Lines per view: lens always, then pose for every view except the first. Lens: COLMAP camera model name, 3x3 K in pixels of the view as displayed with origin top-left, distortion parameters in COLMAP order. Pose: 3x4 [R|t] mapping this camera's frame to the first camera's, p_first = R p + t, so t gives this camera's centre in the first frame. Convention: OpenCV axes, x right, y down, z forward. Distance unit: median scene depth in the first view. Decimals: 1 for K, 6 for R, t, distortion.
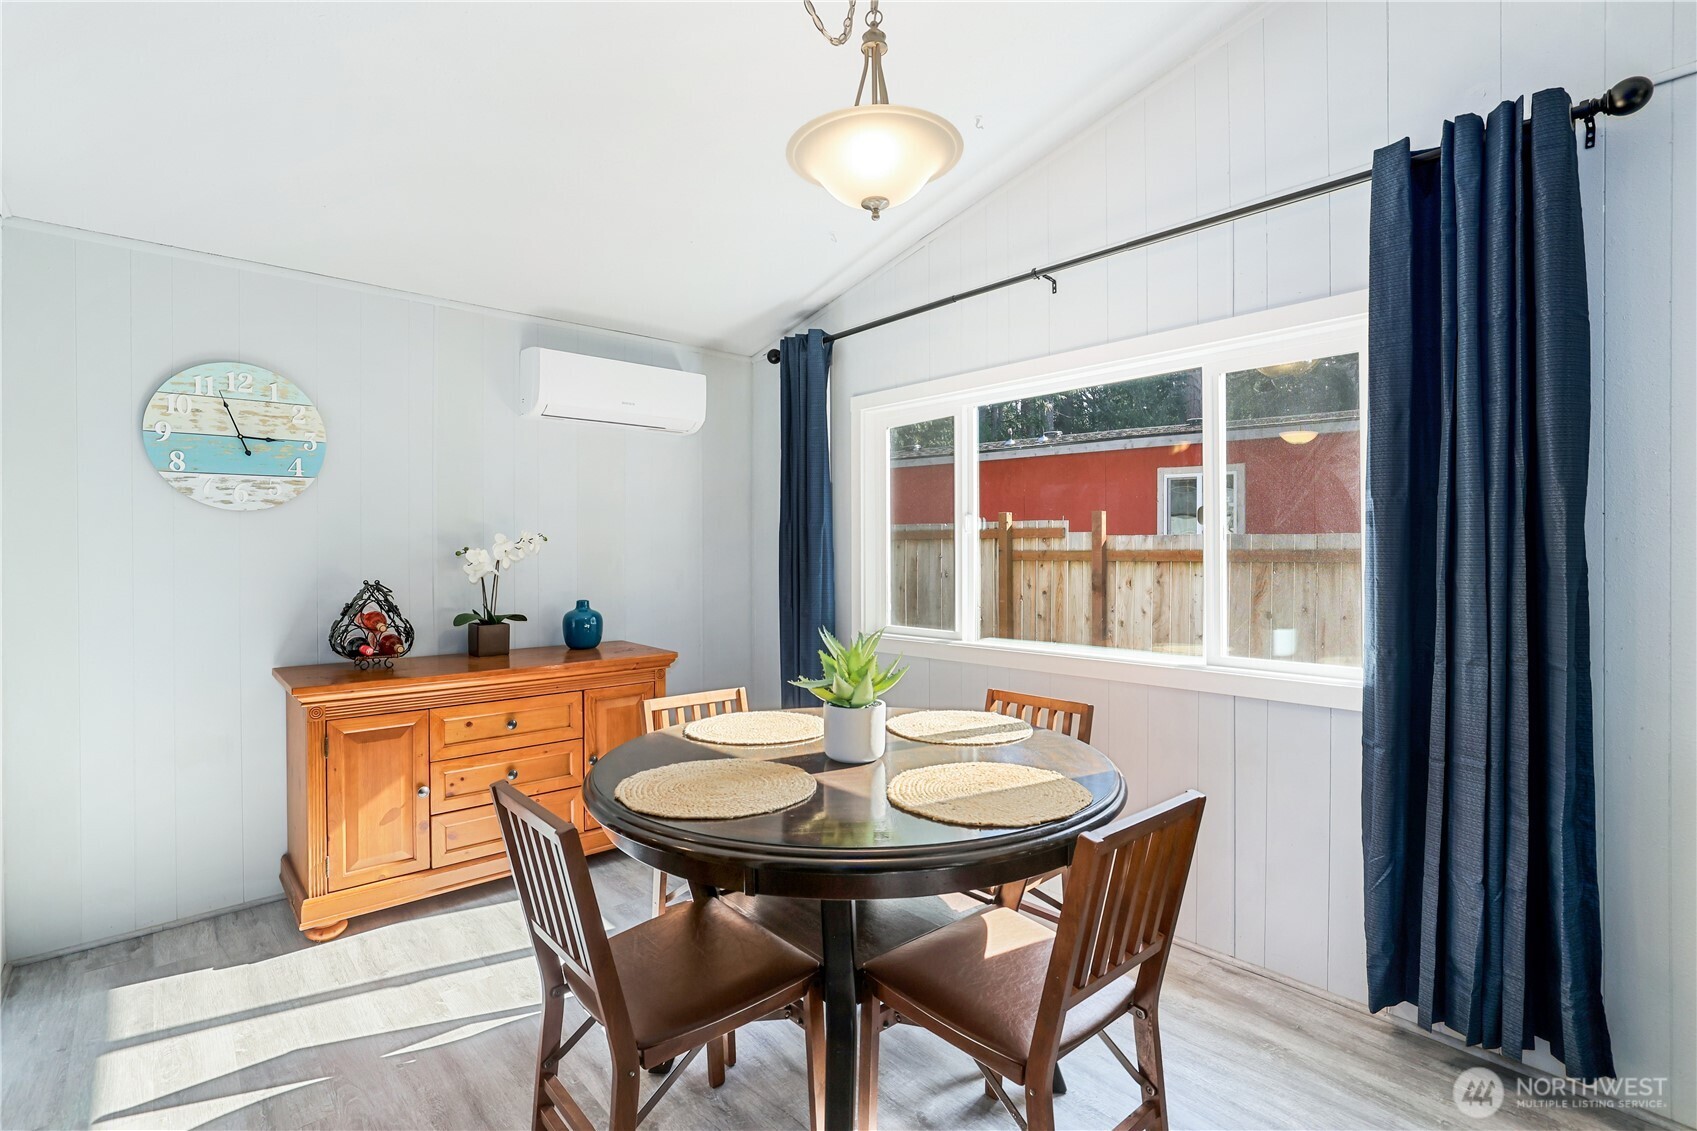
lens RADIAL K [[807.2, 0, 846.7], [0, 807.2, 555.0], [0, 0, 1]] dist [-0.004606, -0.000278]
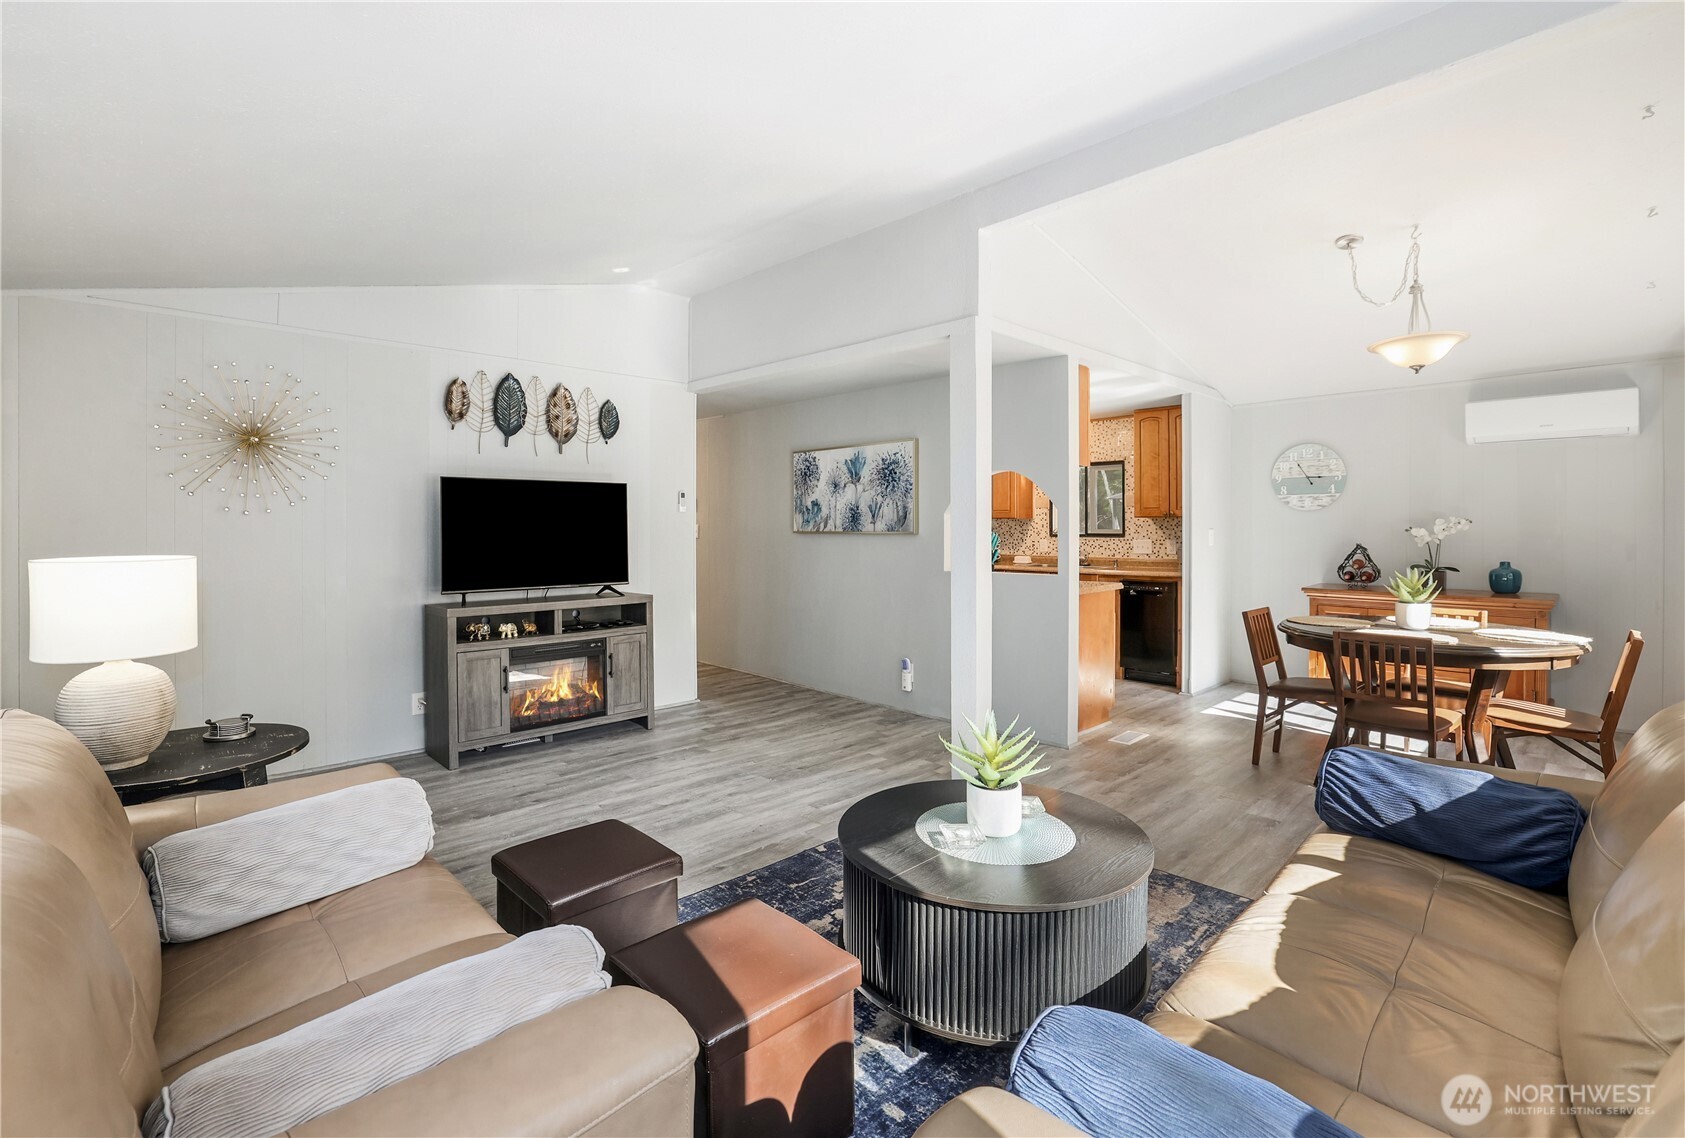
lens RADIAL K [[760.2, 0, 814.9], [0, 760.2, 532.5], [0, 0, 1]] dist [-0.043251, 0.000247]
pose [[0.015188, 0.014296, -0.999782, 1.121474], [0.000140, 0.999898, 0.014300, -0.019808], [0.999885, -0.000358, 0.015184, -0.344289]]
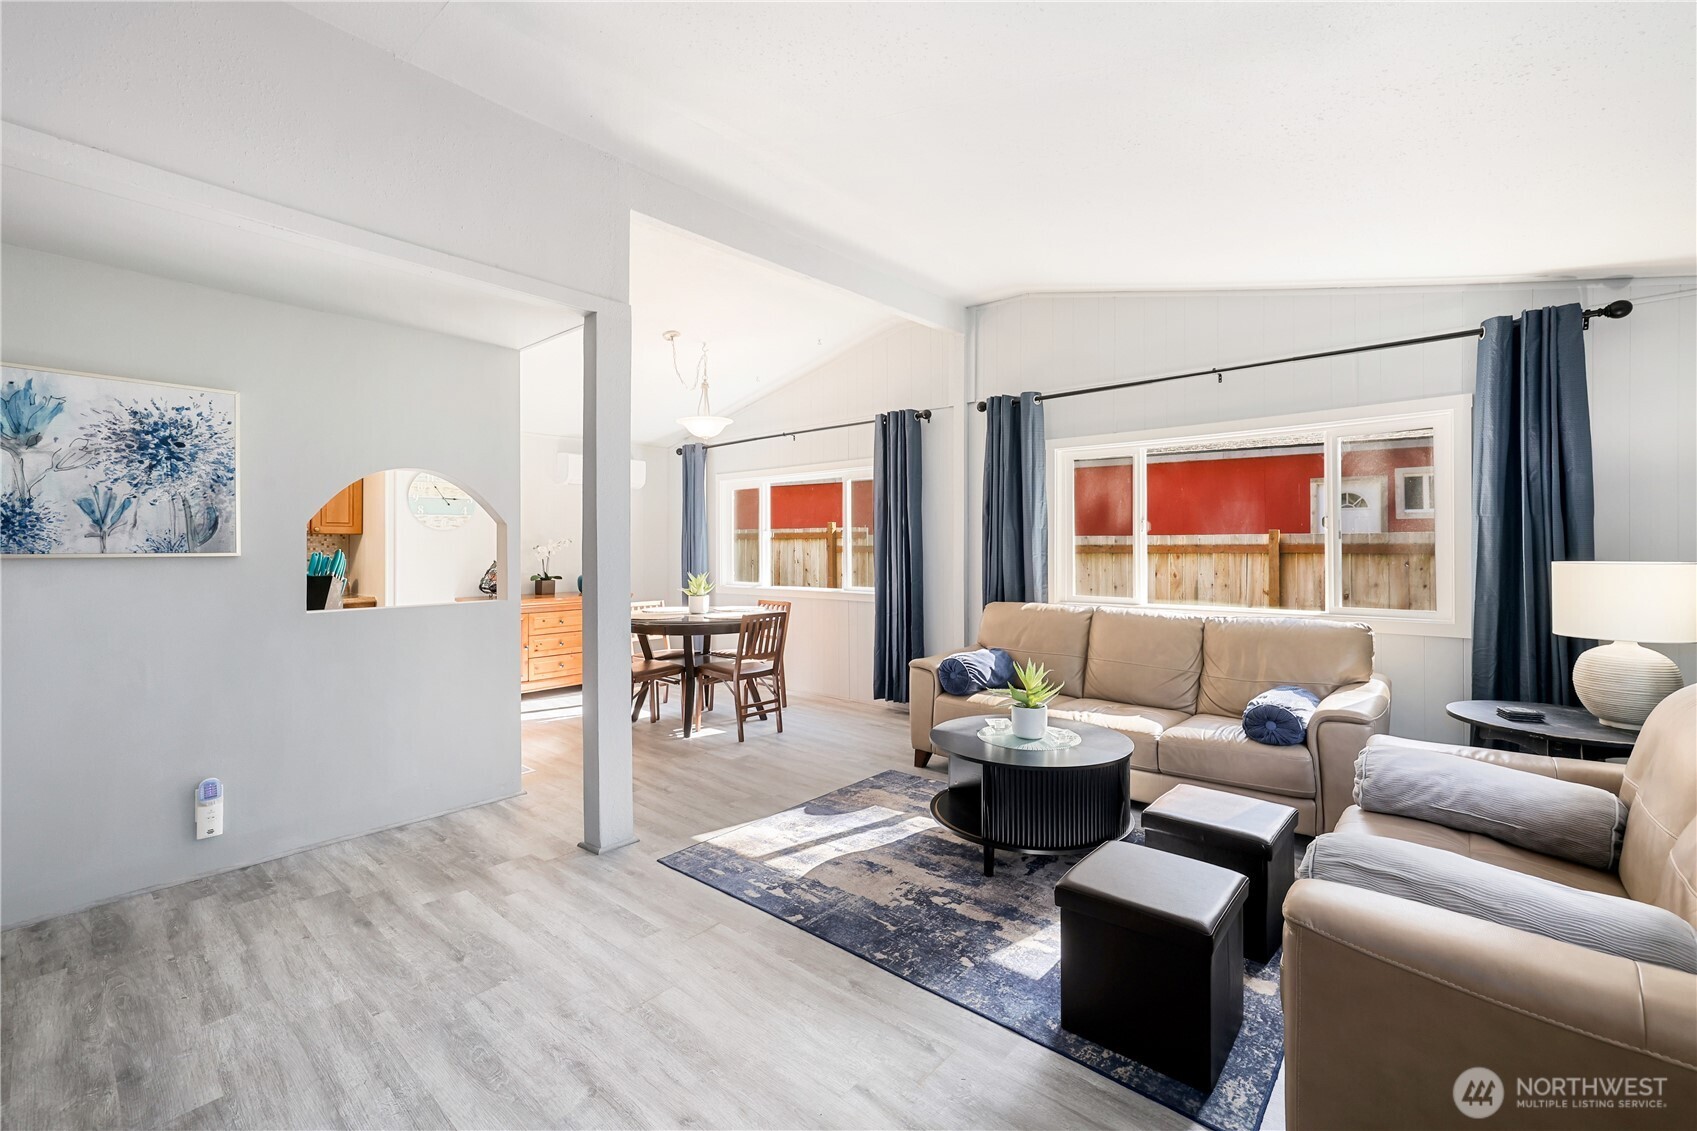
lens RADIAL K [[729.4, 0, 858.8], [0, 729.4, 554.4], [0, 0, 1]] dist [0.000483, 0.000843]
pose [[0.991874, 0.002140, 0.127209, 0.154507], [-0.003446, 0.999944, 0.010050, -0.007665], [-0.127180, -0.010407, 0.991825, -1.097082]]
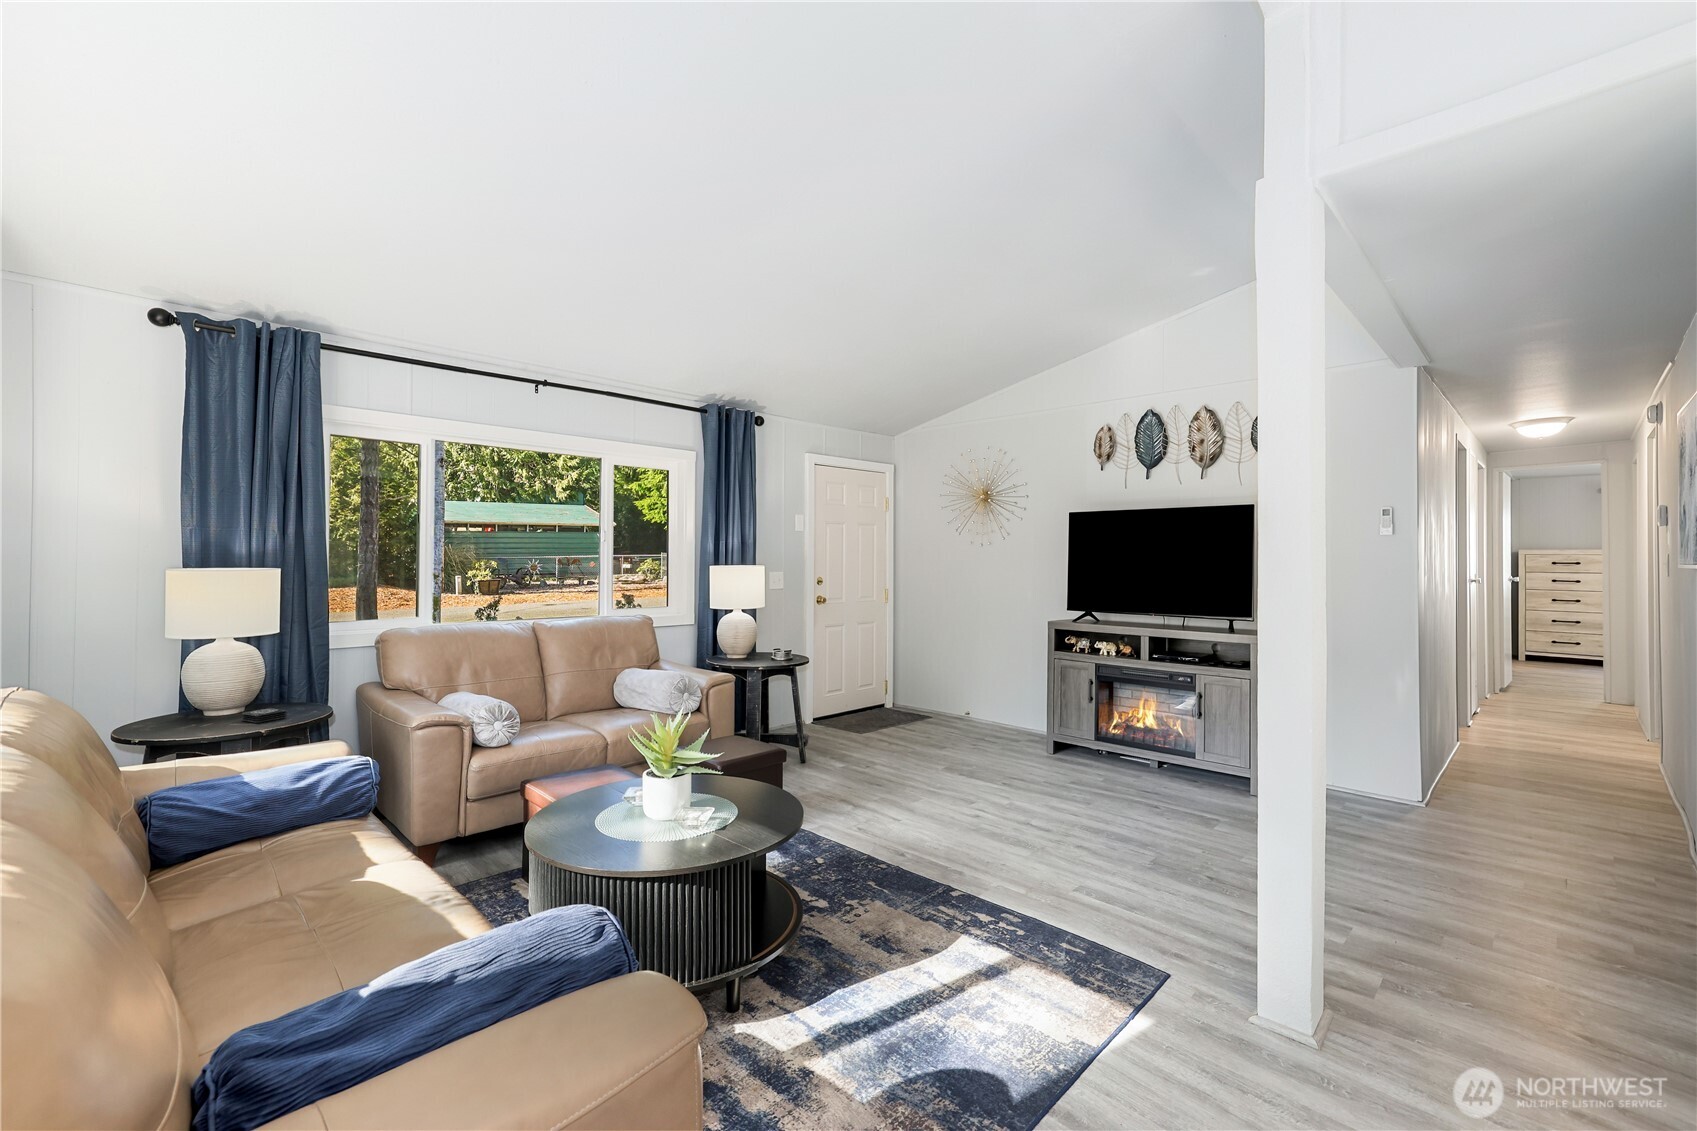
lens RADIAL K [[729.4, 0, 860.5], [0, 729.4, 567.5], [0, 0, 1]] dist [0.000483, 0.000843]
pose [[-0.996652, -0.001159, -0.081753, 0.369530], [-0.002340, 0.999894, 0.014361, -0.004757], [0.081728, 0.014504, -0.996549, 0.510253]]
